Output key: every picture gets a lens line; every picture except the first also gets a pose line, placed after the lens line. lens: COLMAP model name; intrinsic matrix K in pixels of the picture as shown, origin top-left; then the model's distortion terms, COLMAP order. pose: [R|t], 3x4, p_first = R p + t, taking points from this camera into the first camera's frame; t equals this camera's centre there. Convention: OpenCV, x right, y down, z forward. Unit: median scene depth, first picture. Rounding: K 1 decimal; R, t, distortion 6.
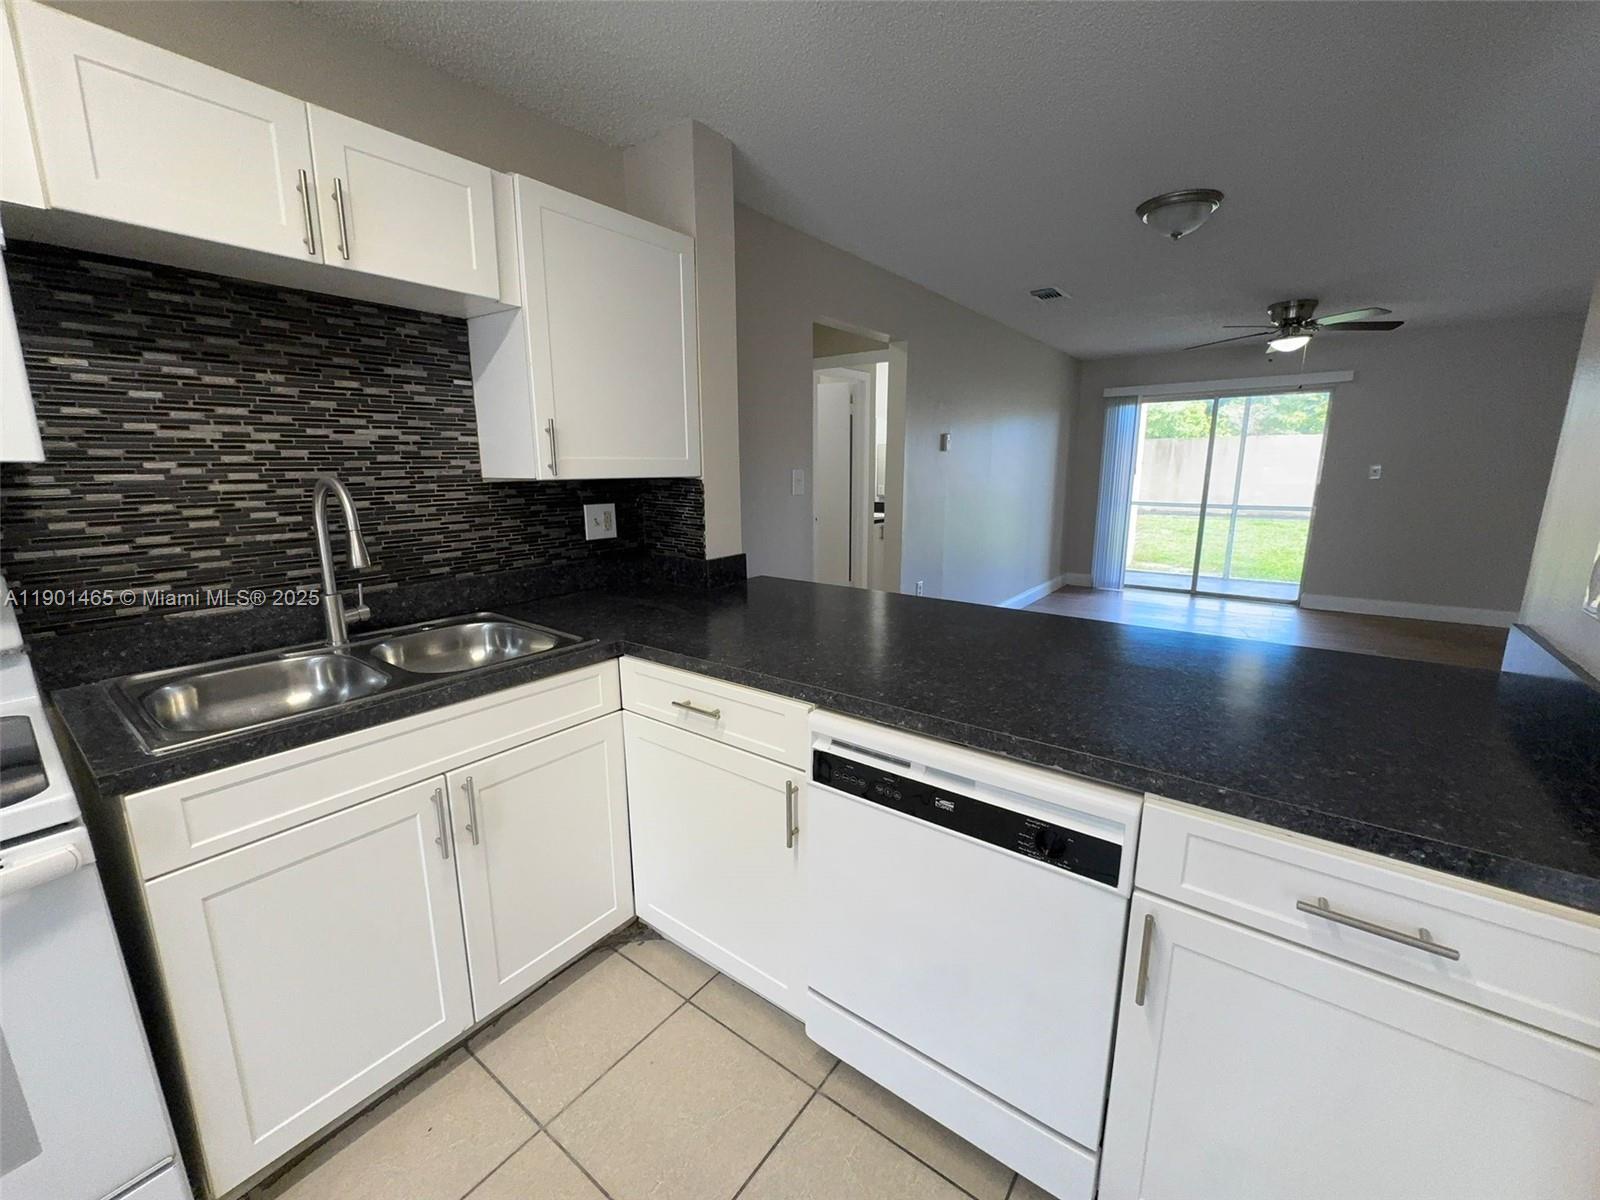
lens RADIAL K [[649.6, 0, 796.1], [0, 649.6, 599.8], [0, 0, 1]] dist [-0.000001, -0.001129]
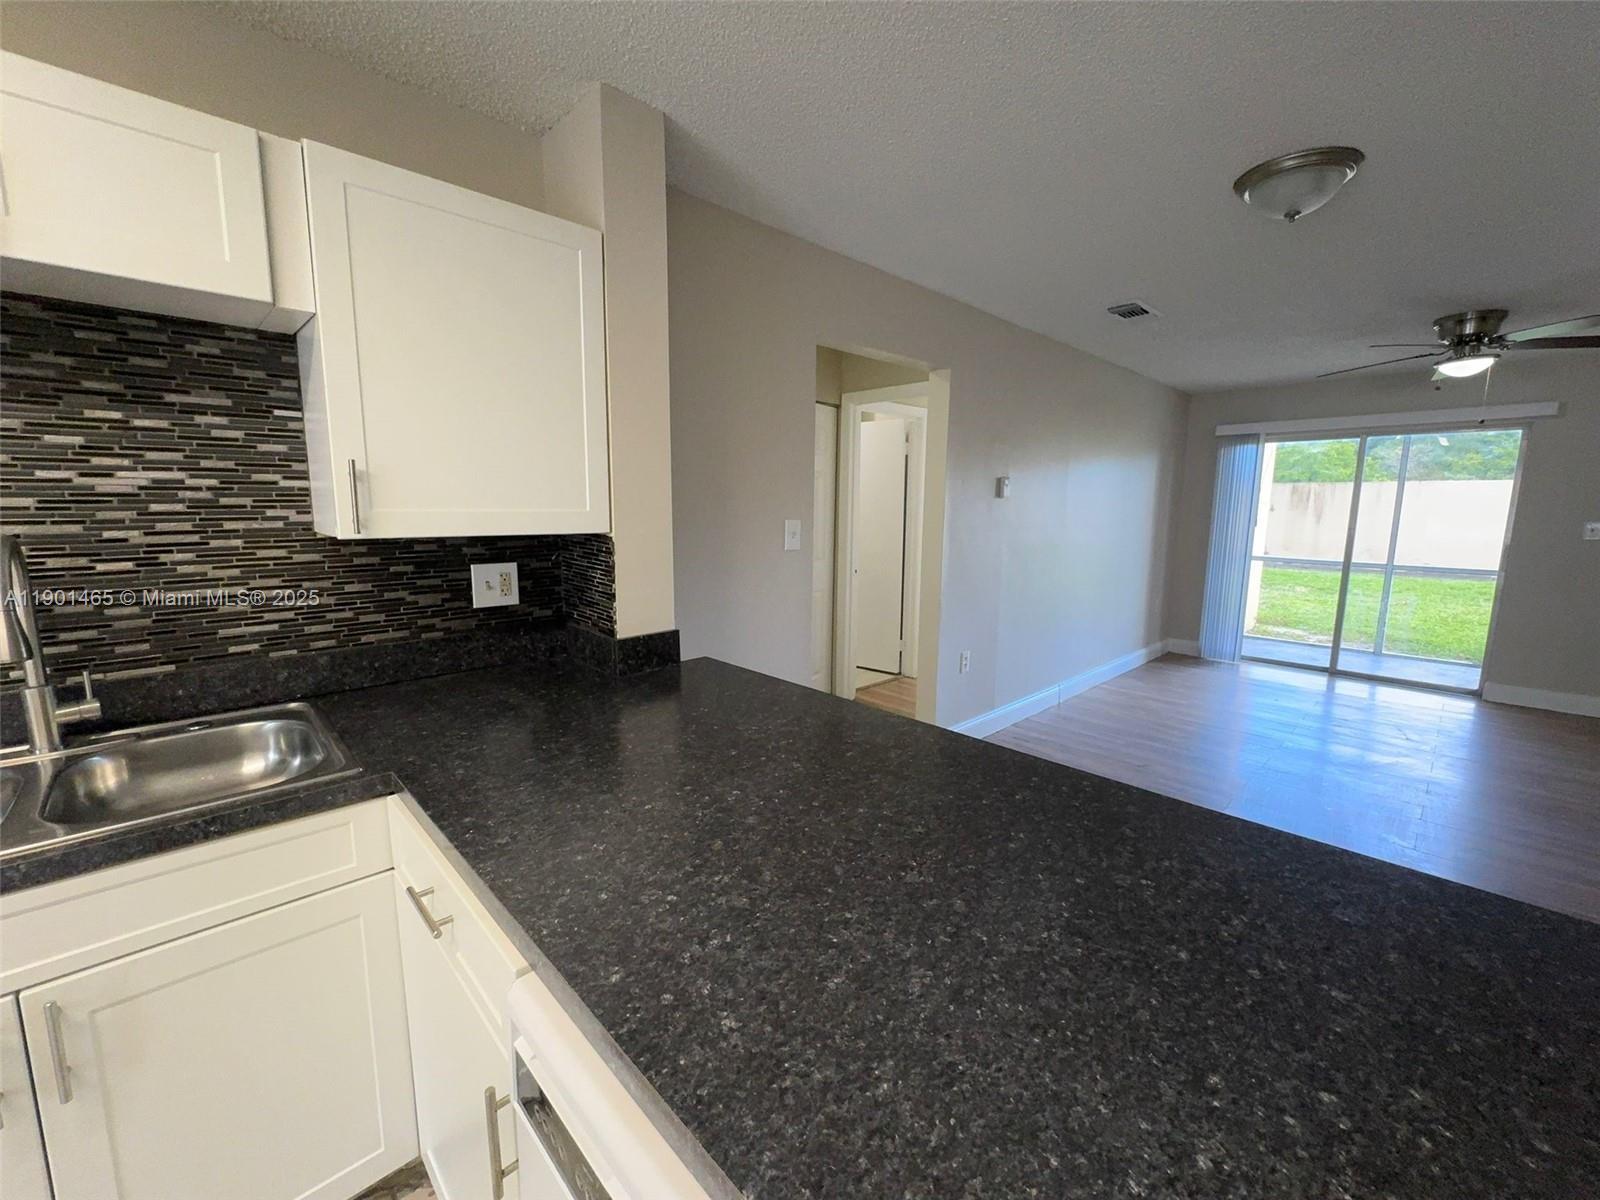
lens RADIAL K [[649.6, 0, 797.0], [0, 649.6, 599.7], [0, 0, 1]] dist [-0.000001, -0.001129]
pose [[0.988129, 0.036897, -0.149131, 0.208740], [-0.045422, 0.997498, -0.054166, -0.083822], [0.146759, 0.060297, 0.987333, 0.290977]]
